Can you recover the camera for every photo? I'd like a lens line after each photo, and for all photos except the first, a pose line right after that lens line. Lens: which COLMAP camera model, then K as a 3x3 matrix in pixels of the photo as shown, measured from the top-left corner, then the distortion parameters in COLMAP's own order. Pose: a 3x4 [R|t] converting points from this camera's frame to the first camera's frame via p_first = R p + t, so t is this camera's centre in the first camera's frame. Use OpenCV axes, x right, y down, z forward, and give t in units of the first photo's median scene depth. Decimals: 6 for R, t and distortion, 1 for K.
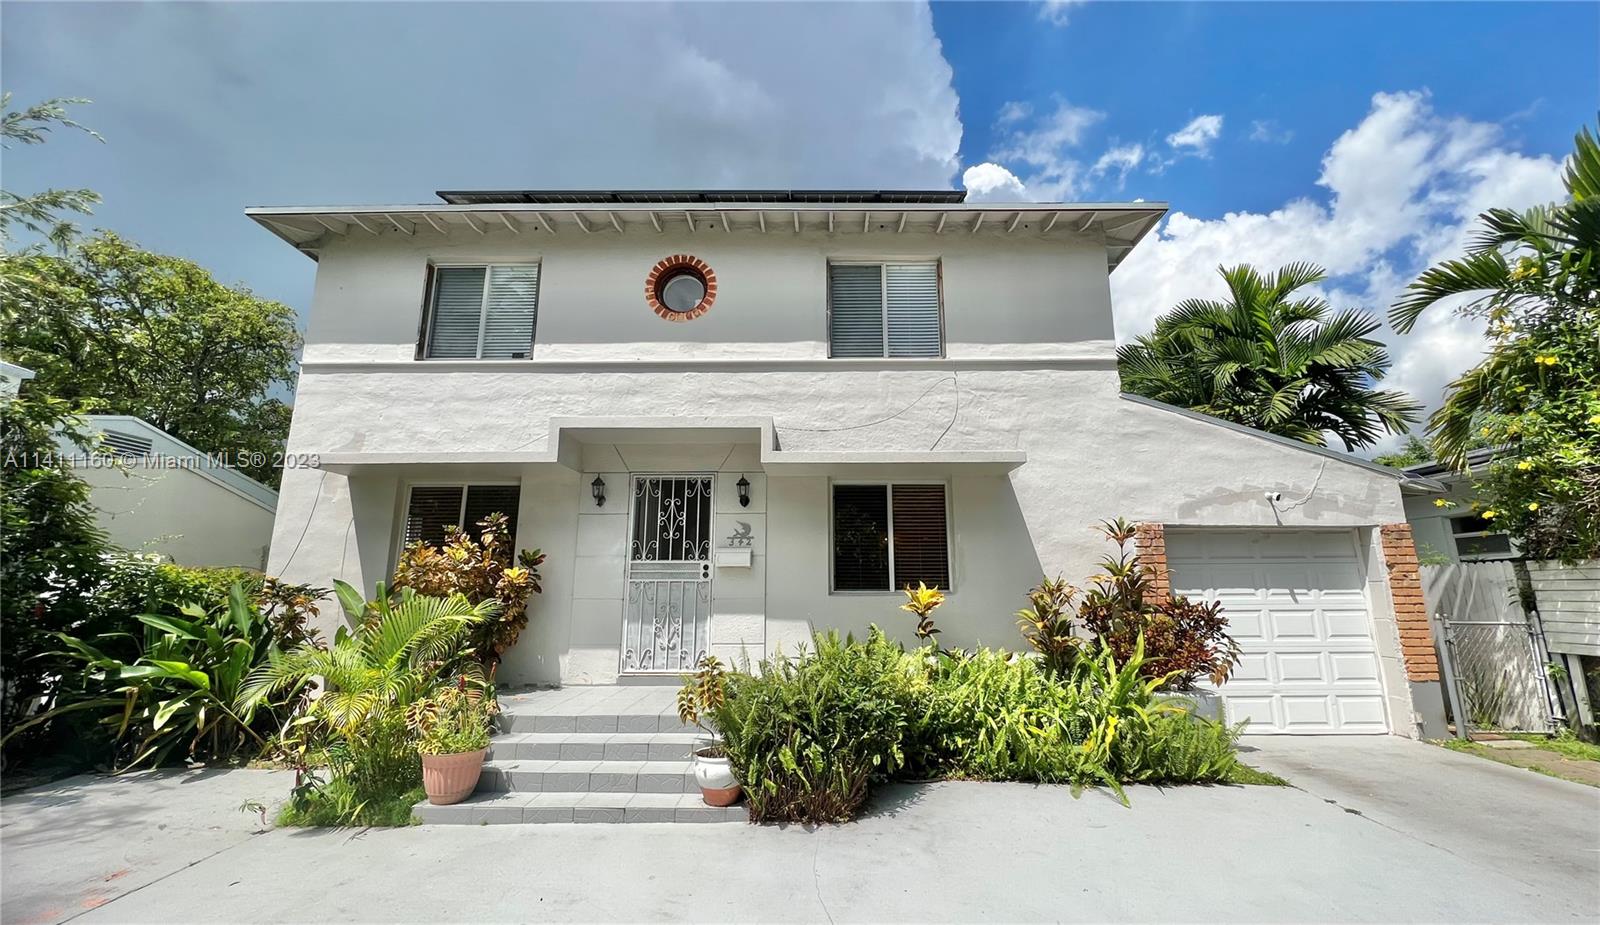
lens RADIAL K [[643.7, 0, 802.5], [0, 643.7, 456.0], [0, 0, 1]] dist [-0.002490, -0.000098]
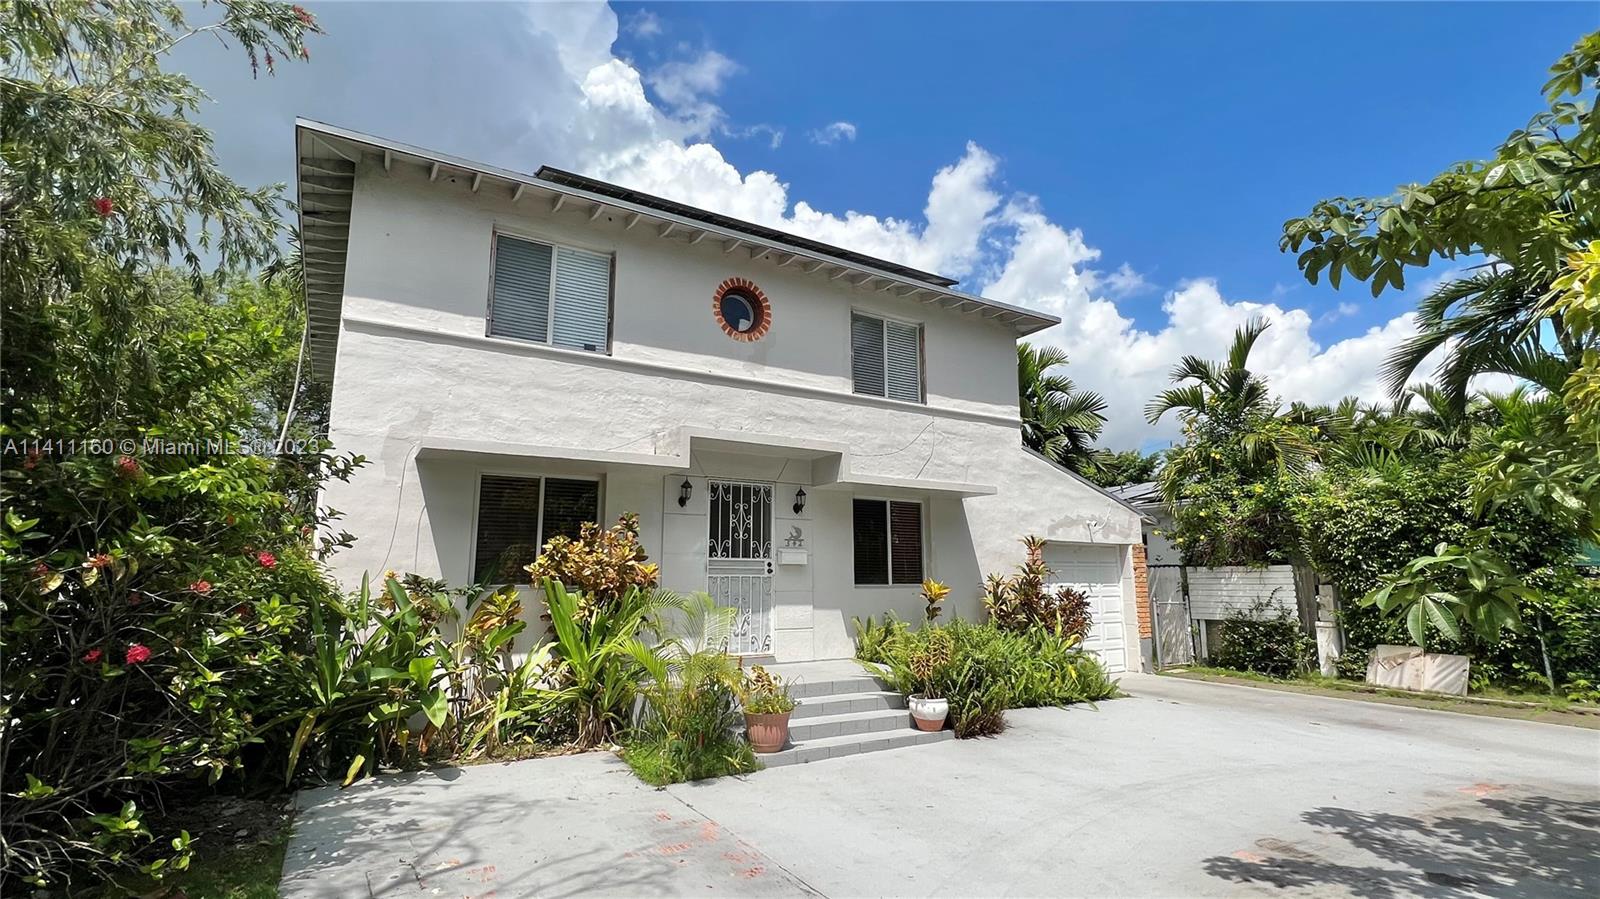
lens RADIAL K [[760.4, 0, 798.9], [0, 760.4, 453.3], [0, 0, 1]] dist [-0.002852, -0.000144]
pose [[0.848868, 0.088564, 0.521132, -0.808717], [-0.104891, 0.994482, 0.001848, -0.033172], [-0.518093, -0.056230, 0.853474, -0.177437]]
